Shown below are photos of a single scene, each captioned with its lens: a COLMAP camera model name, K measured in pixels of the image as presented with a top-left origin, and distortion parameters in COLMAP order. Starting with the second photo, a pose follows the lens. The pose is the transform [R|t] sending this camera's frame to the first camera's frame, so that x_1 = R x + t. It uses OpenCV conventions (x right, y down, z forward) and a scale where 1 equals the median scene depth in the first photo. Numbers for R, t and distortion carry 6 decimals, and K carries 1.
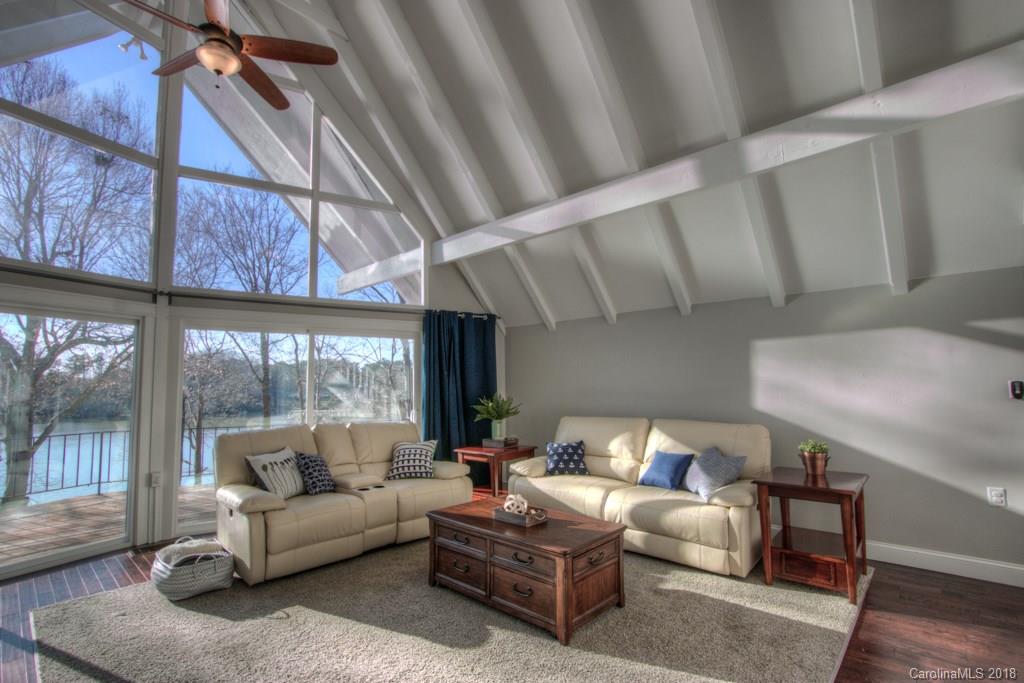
lens RADIAL K [[469.7, 0, 500.1], [0, 469.7, 348.8], [0, 0, 1]] dist [-0.032362, -0.000150]
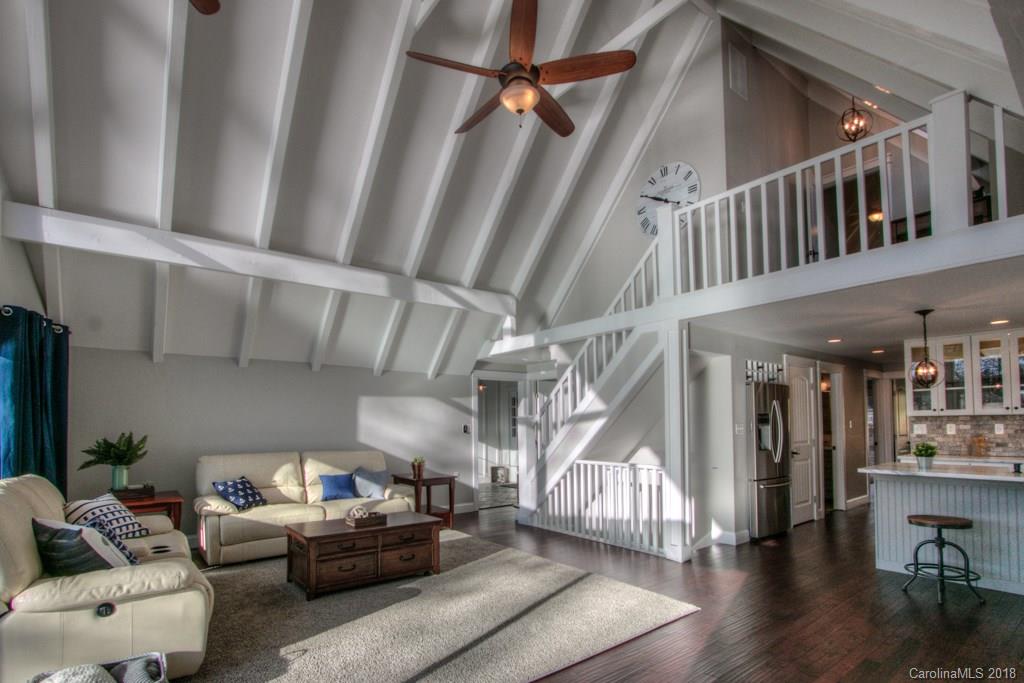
lens RADIAL K [[501.6, 0, 507.8], [0, 501.6, 399.9], [0, 0, 1]] dist [-0.040653, -0.000313]
pose [[0.150975, 0.058604, 0.986799, -0.807513], [-0.077405, 0.995877, -0.047300, 0.028076], [-0.985503, -0.069242, 0.154888, 0.234154]]
